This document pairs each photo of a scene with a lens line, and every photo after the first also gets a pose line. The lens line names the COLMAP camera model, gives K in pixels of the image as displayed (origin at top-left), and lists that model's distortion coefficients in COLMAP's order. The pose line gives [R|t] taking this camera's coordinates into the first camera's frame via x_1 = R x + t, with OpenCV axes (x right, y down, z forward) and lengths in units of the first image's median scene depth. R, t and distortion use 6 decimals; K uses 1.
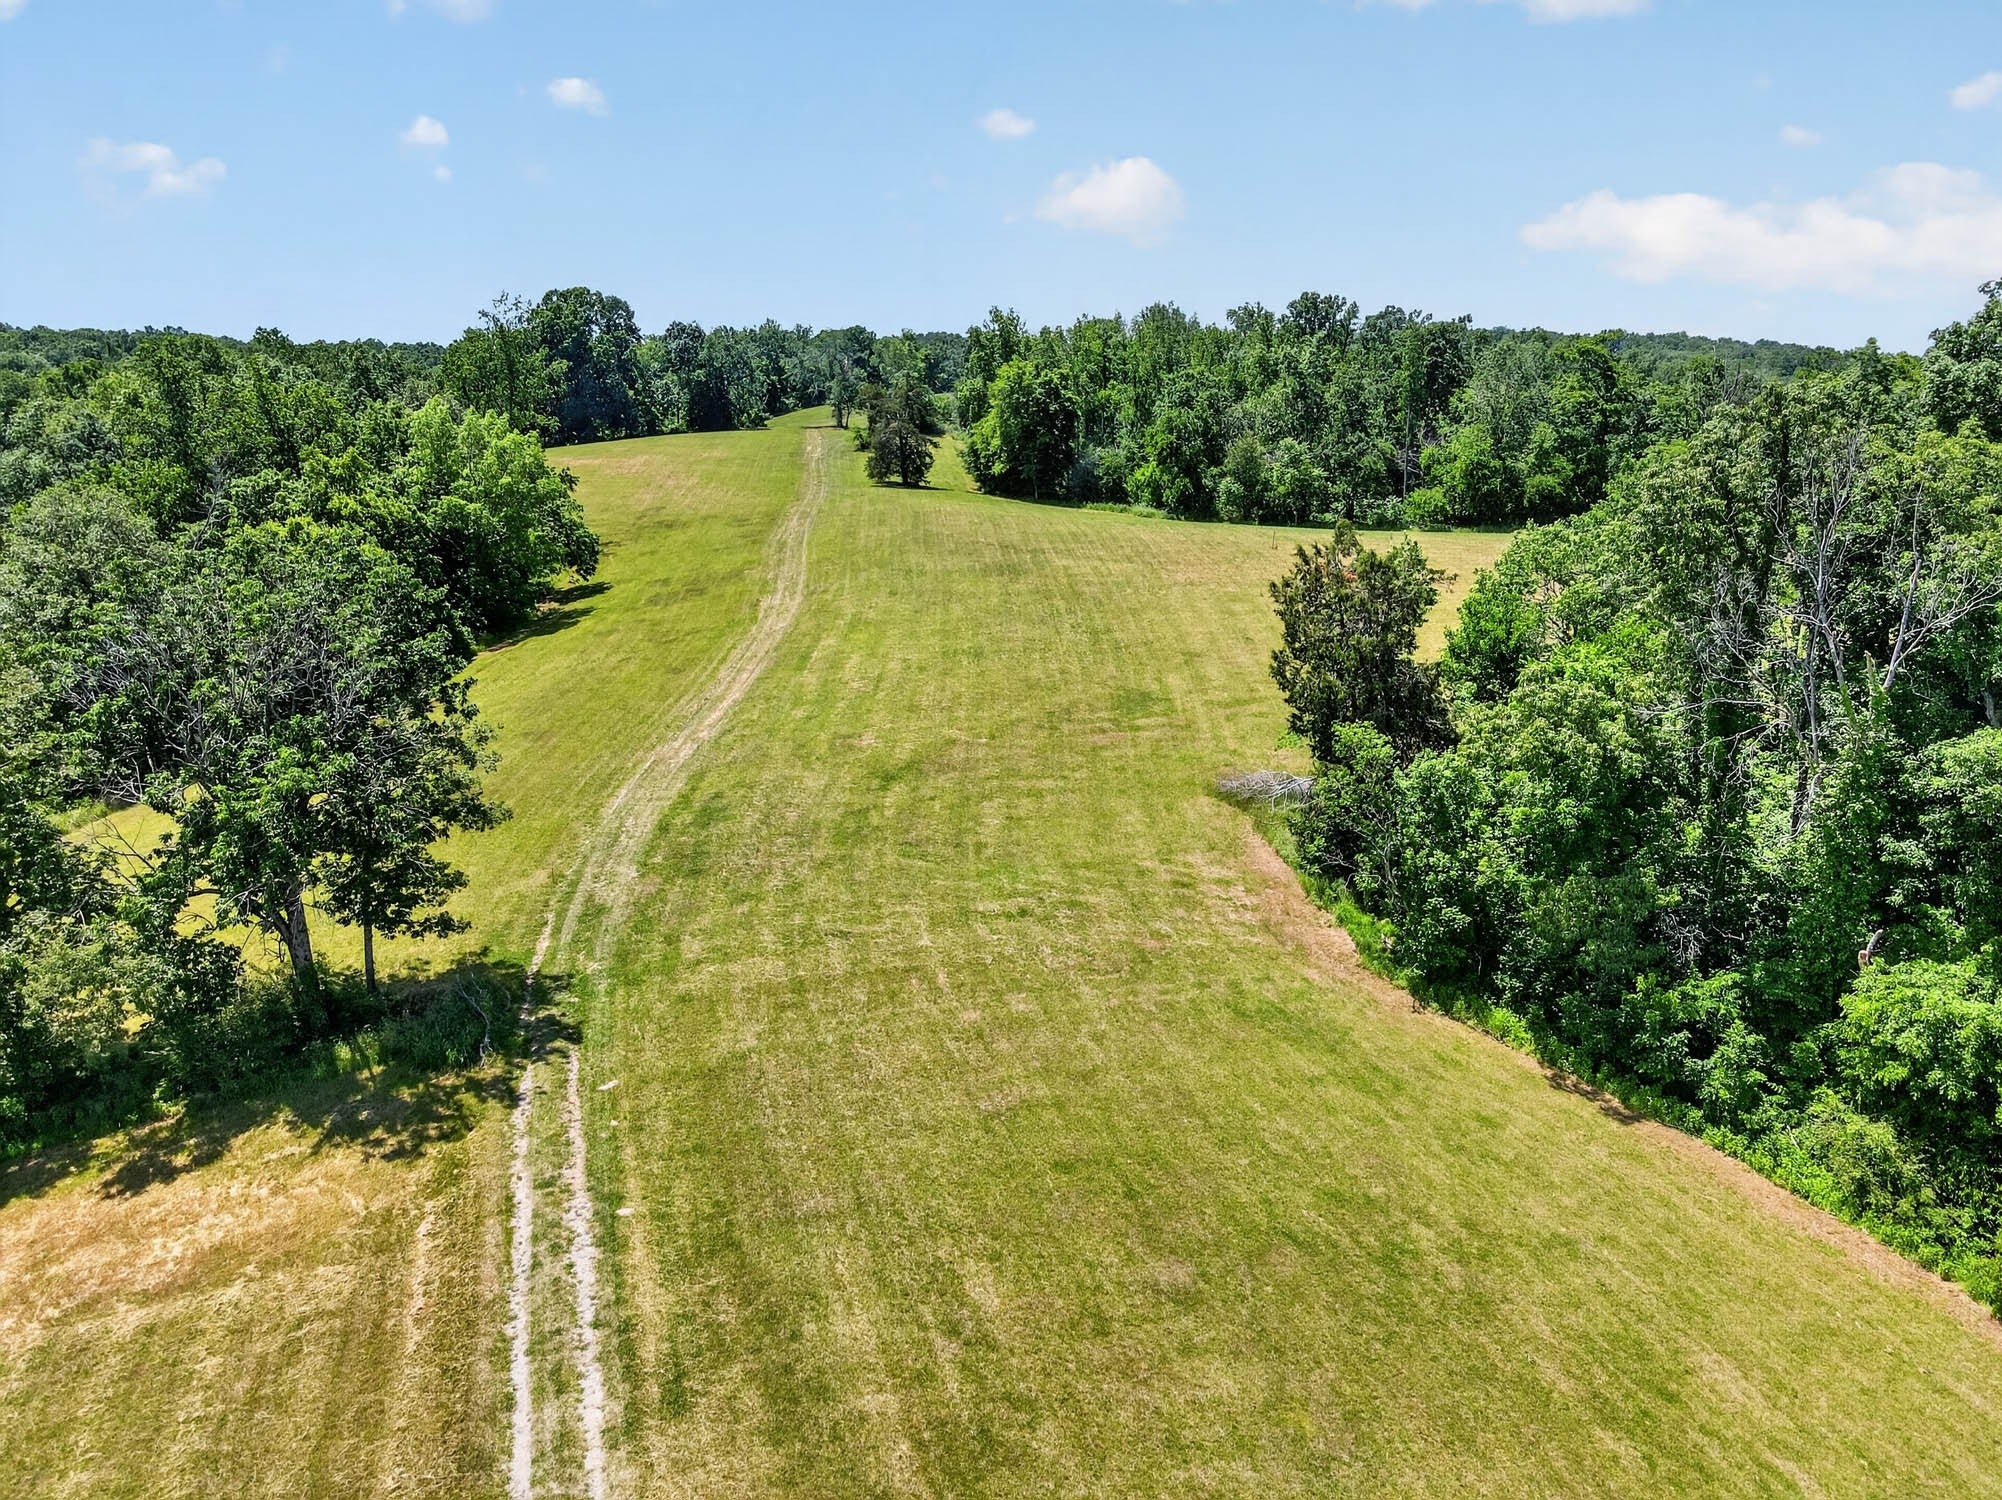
lens RADIAL K [[1473.3, 0, 1002.3], [0, 1473.3, 777.5], [0, 0, 1]] dist [0.001661, 0.003971]
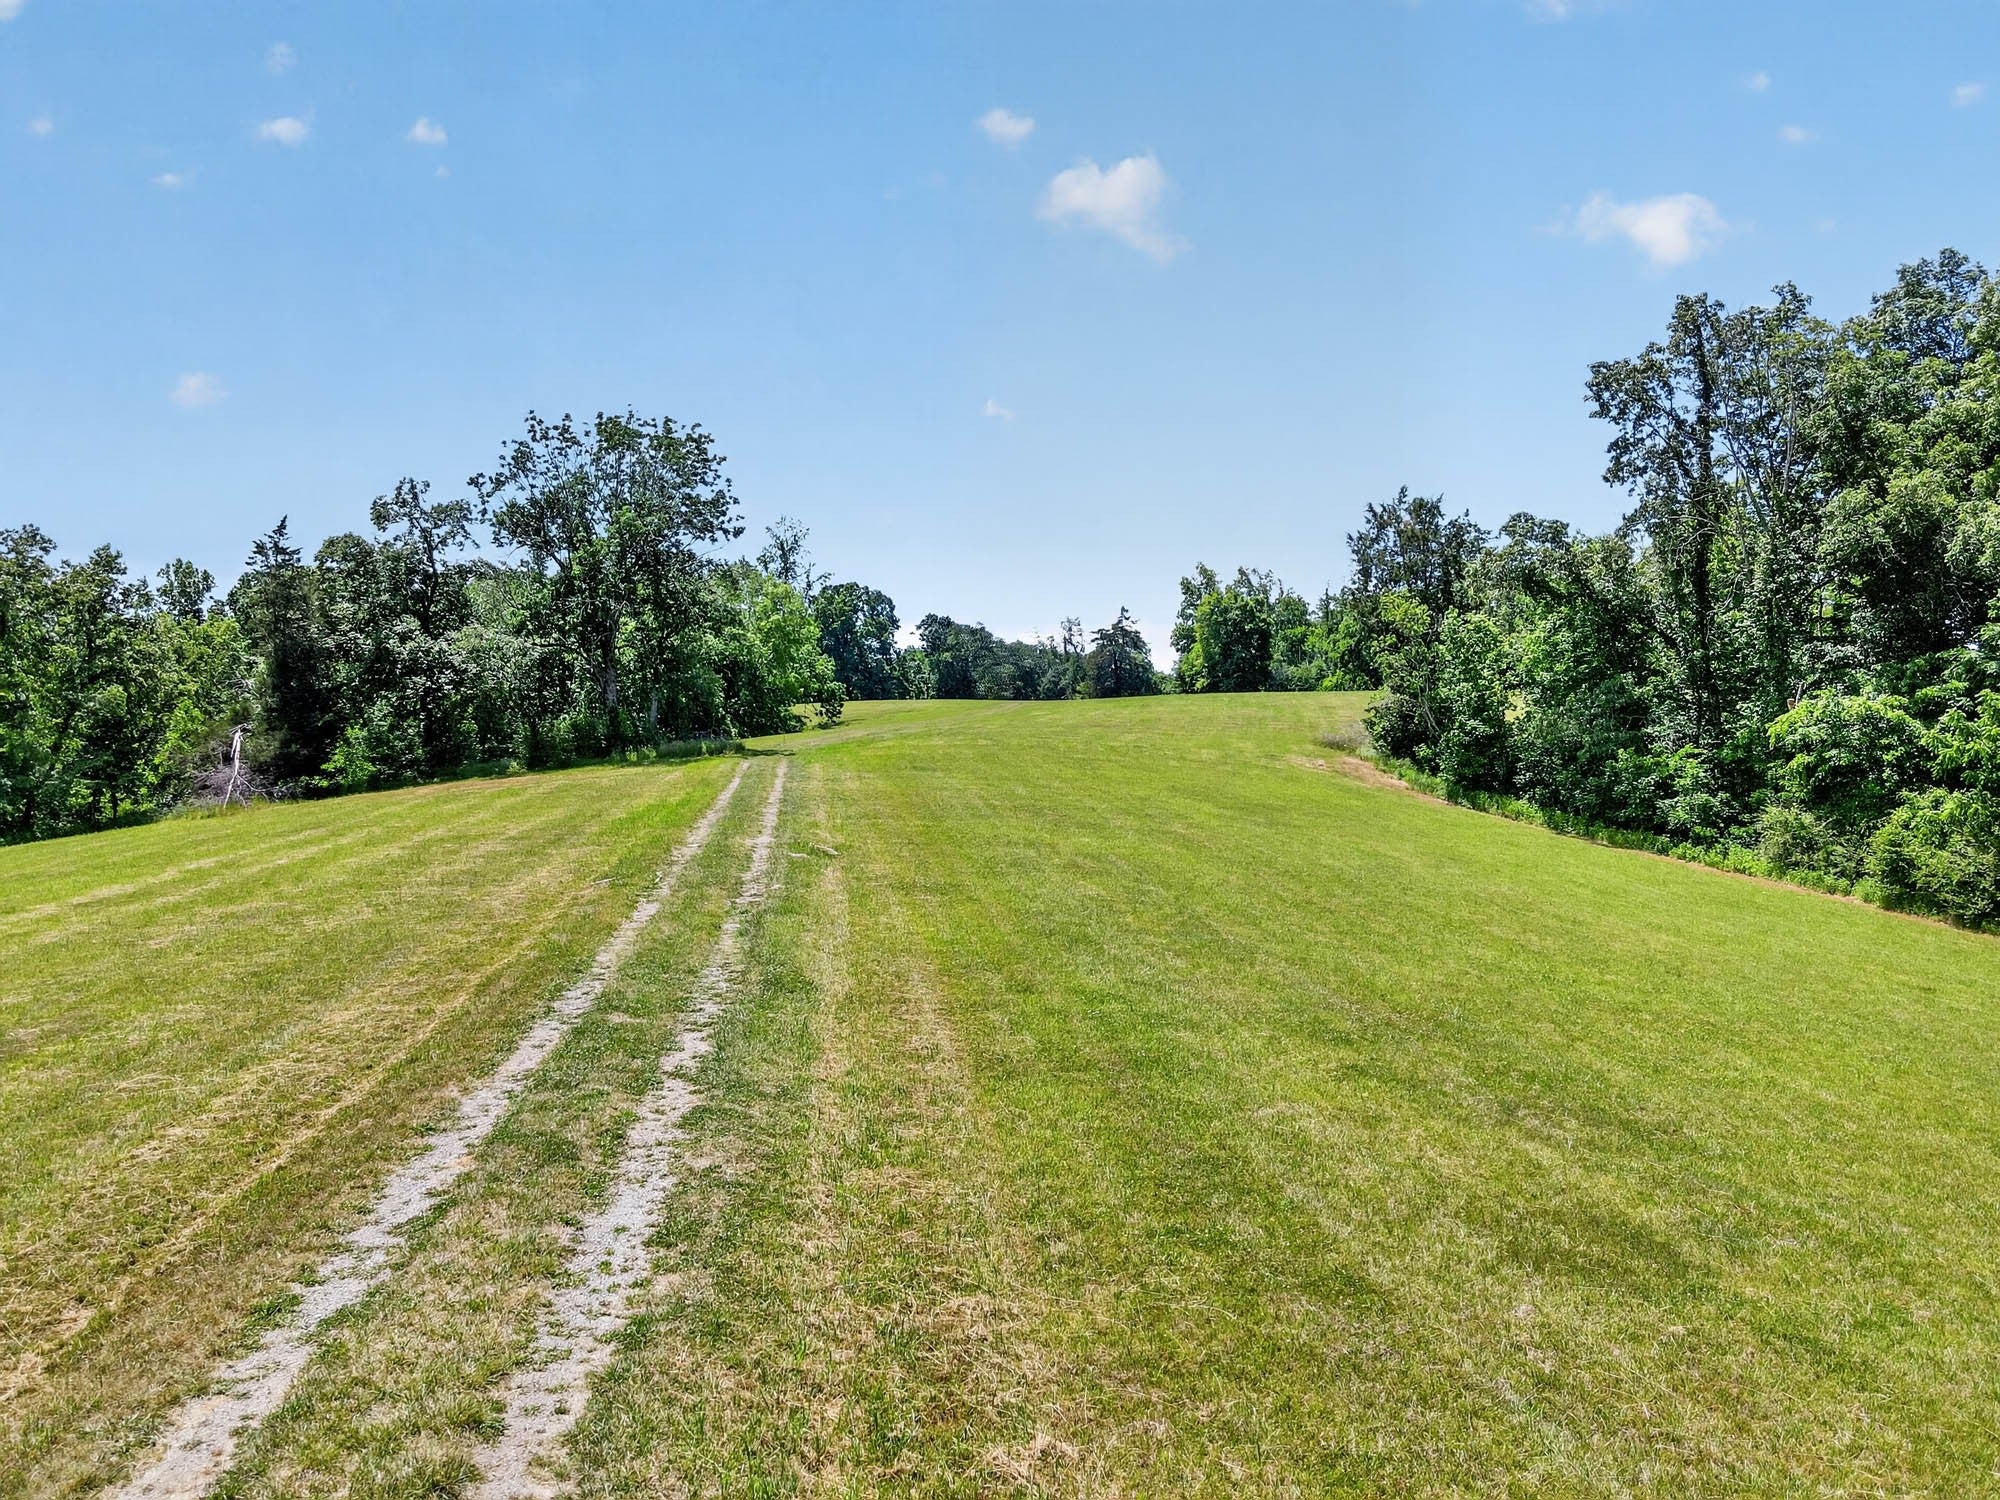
lens RADIAL K [[1471.8, 0, 1001.3], [0, 1471.8, 777.4], [0, 0, 1]] dist [0.001661, 0.003971]
pose [[0.986225, 0.012448, -0.164943, 0.034873], [-0.052183, 0.969657, -0.238834, 0.137910], [0.156965, 0.244151, 0.956949, -0.075821]]
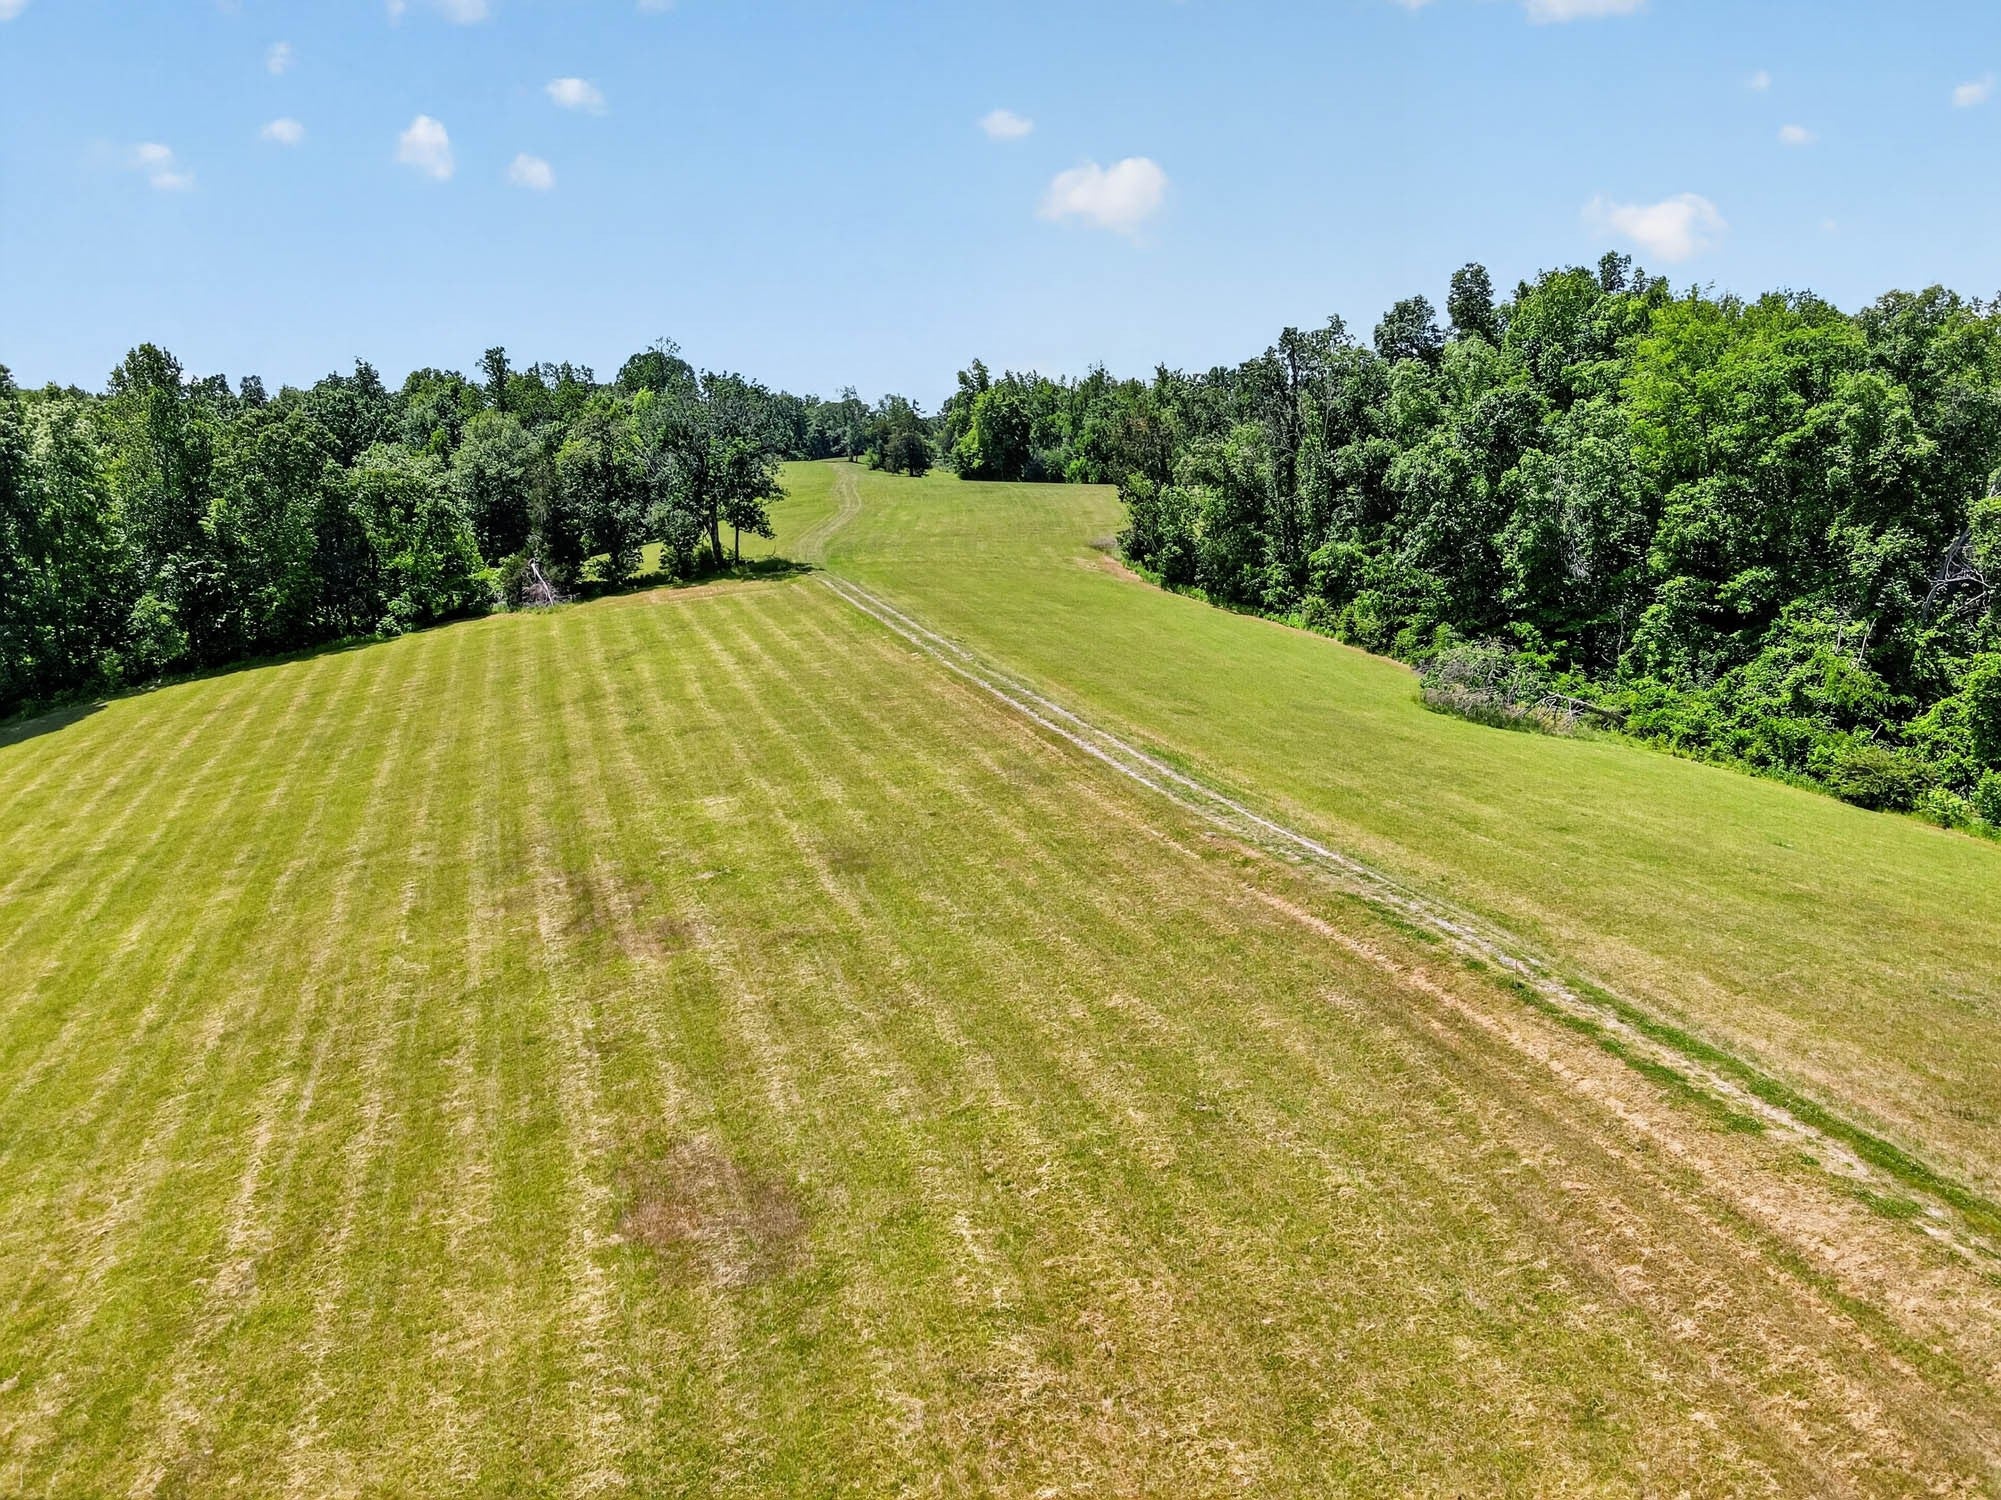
lens RADIAL K [[1415.9, 0, 999.0], [0, 1415.9, 812.1], [0, 0, 1]] dist [0.002906, 0.000947]
pose [[0.999760, 0.005388, 0.021257, -0.008794], [-0.004708, 0.999480, -0.031906, 0.180483], [-0.021418, 0.031799, 0.999265, -0.388930]]
